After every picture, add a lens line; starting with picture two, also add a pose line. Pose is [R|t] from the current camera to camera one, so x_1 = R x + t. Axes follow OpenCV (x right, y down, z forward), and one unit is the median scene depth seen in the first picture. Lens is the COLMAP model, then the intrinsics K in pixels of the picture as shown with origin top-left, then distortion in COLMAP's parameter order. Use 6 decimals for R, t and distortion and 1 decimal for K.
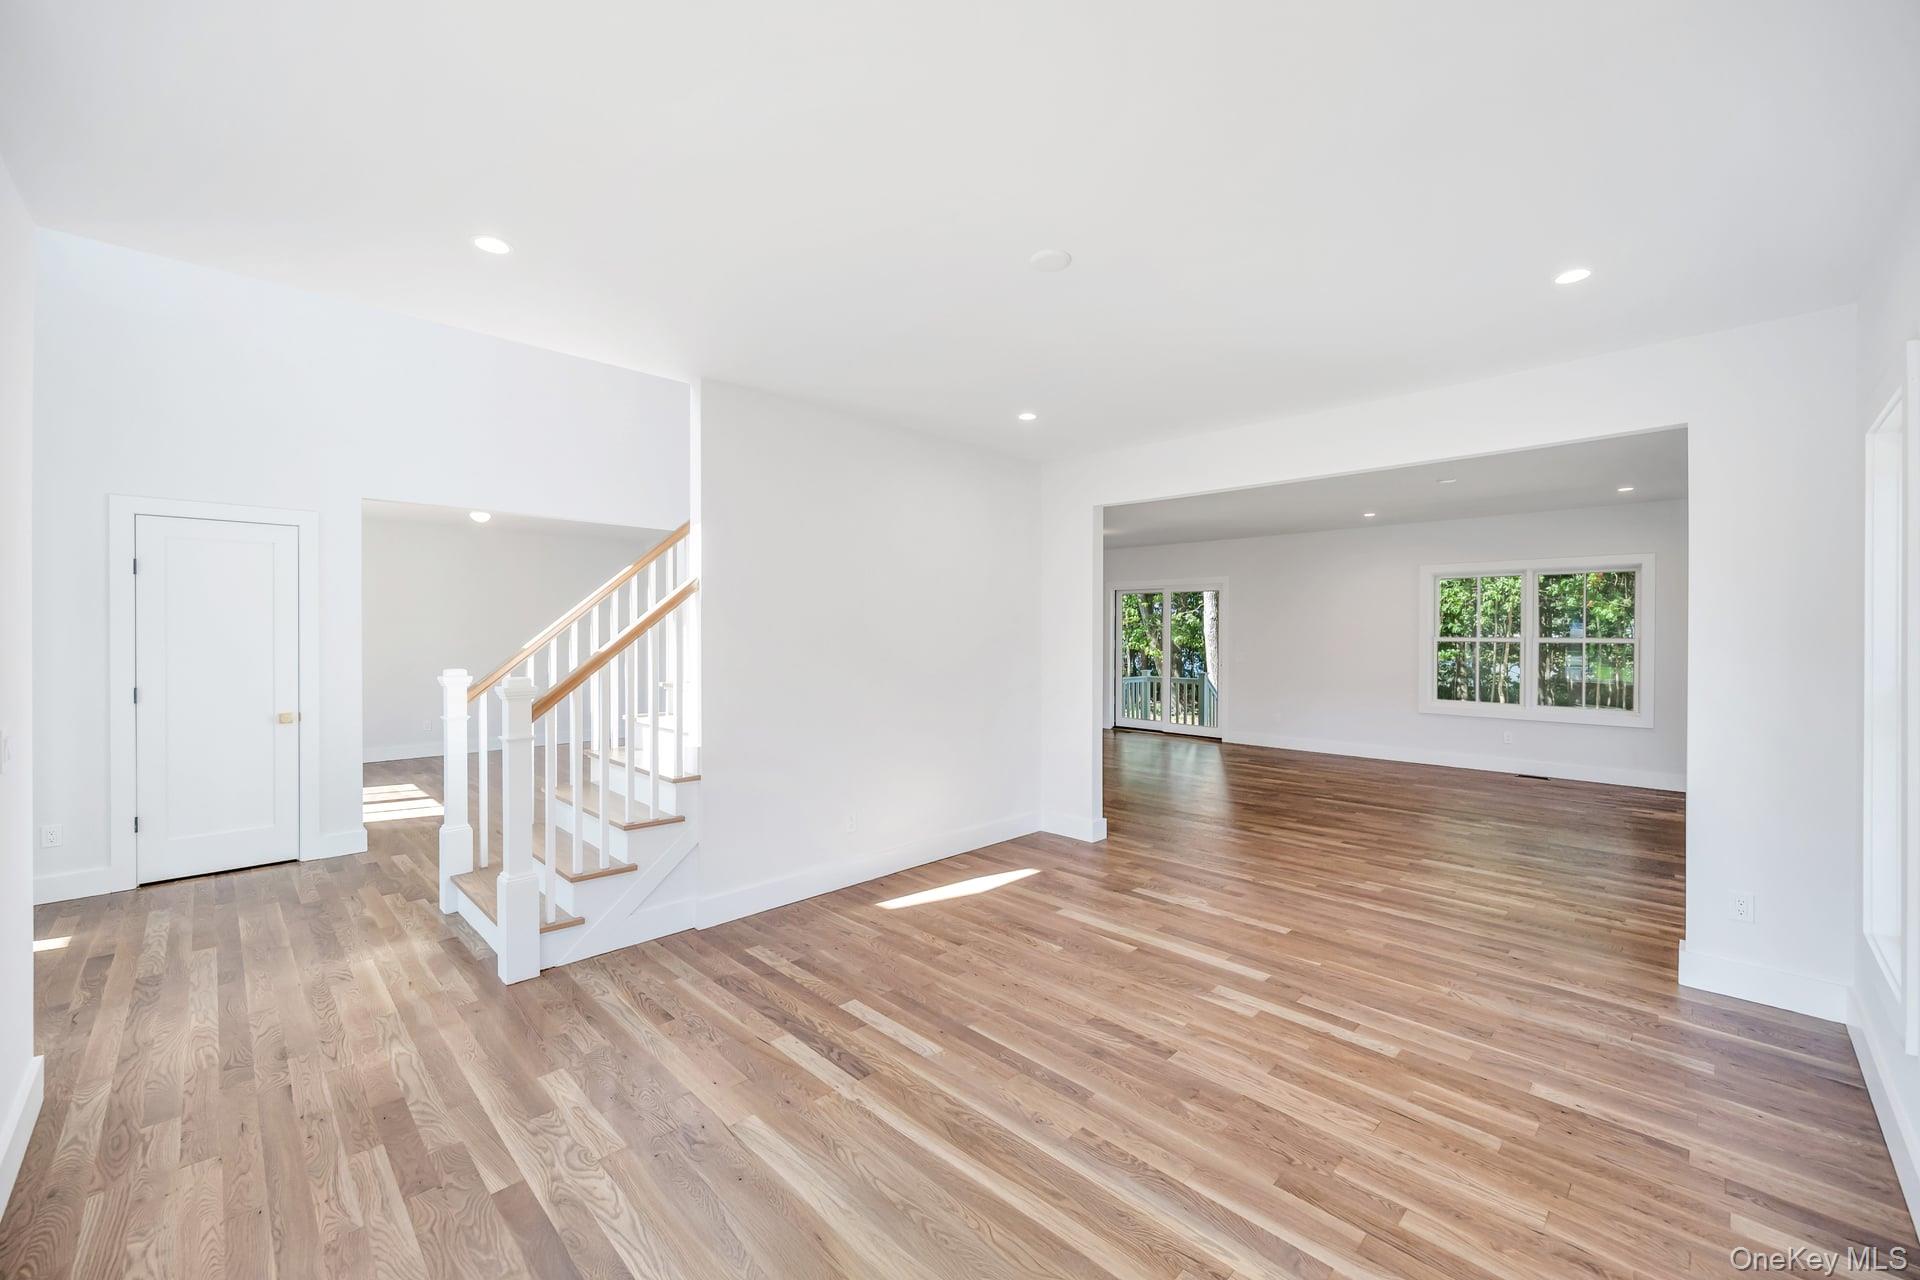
lens RADIAL K [[822.3, 0, 962.9], [0, 822.3, 647.9], [0, 0, 1]] dist [0.010735, 0.000168]
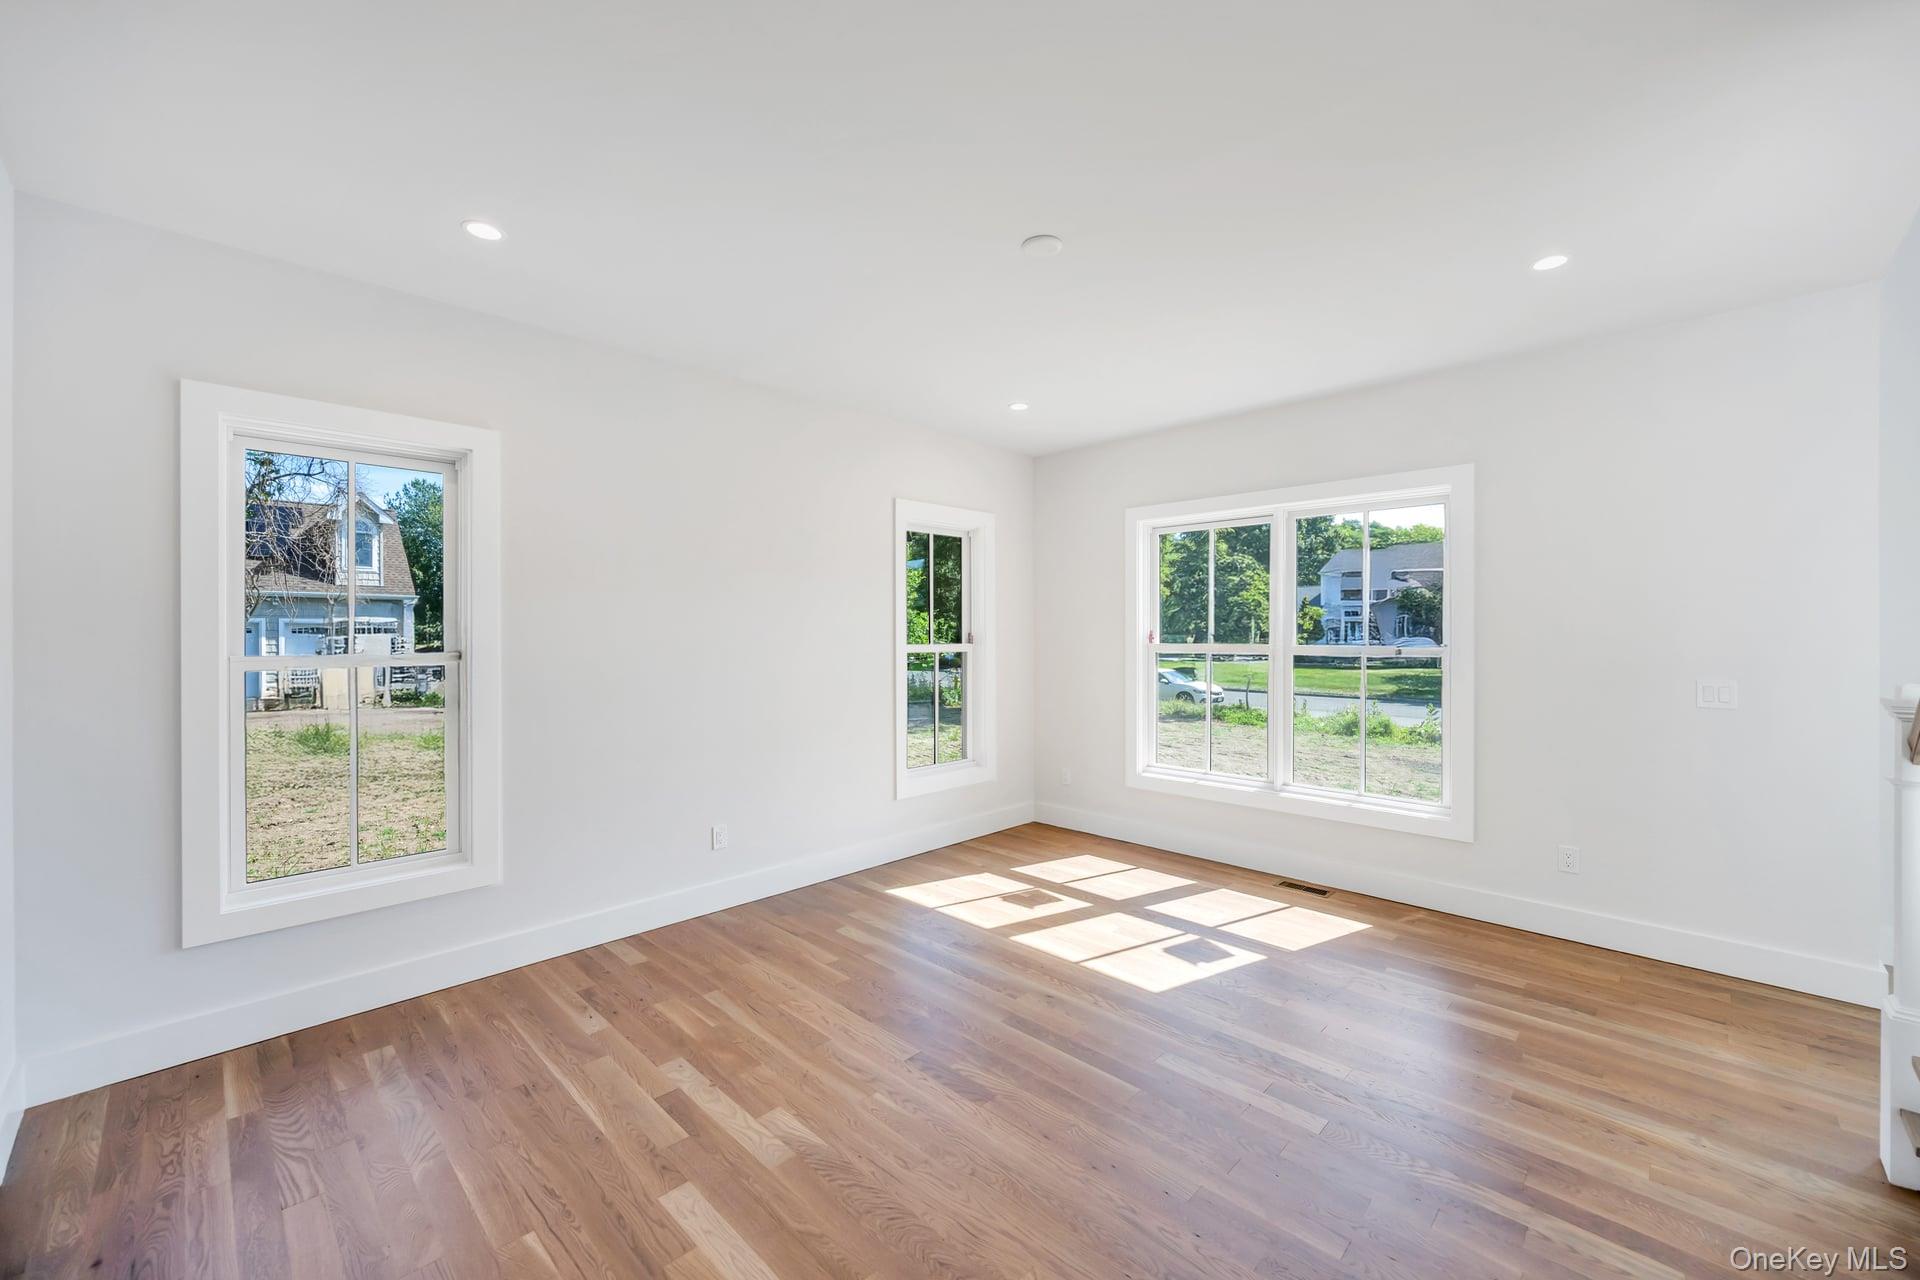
lens RADIAL K [[815.4, 0, 959.5], [0, 815.4, 626.4], [0, 0, 1]] dist [0.000130, 0.000019]
pose [[-0.999993, -0.002367, -0.002936, 0.177483], [-0.002413, 0.999877, 0.015507, -0.015948], [0.002899, 0.015514, -0.999875, 1.690662]]
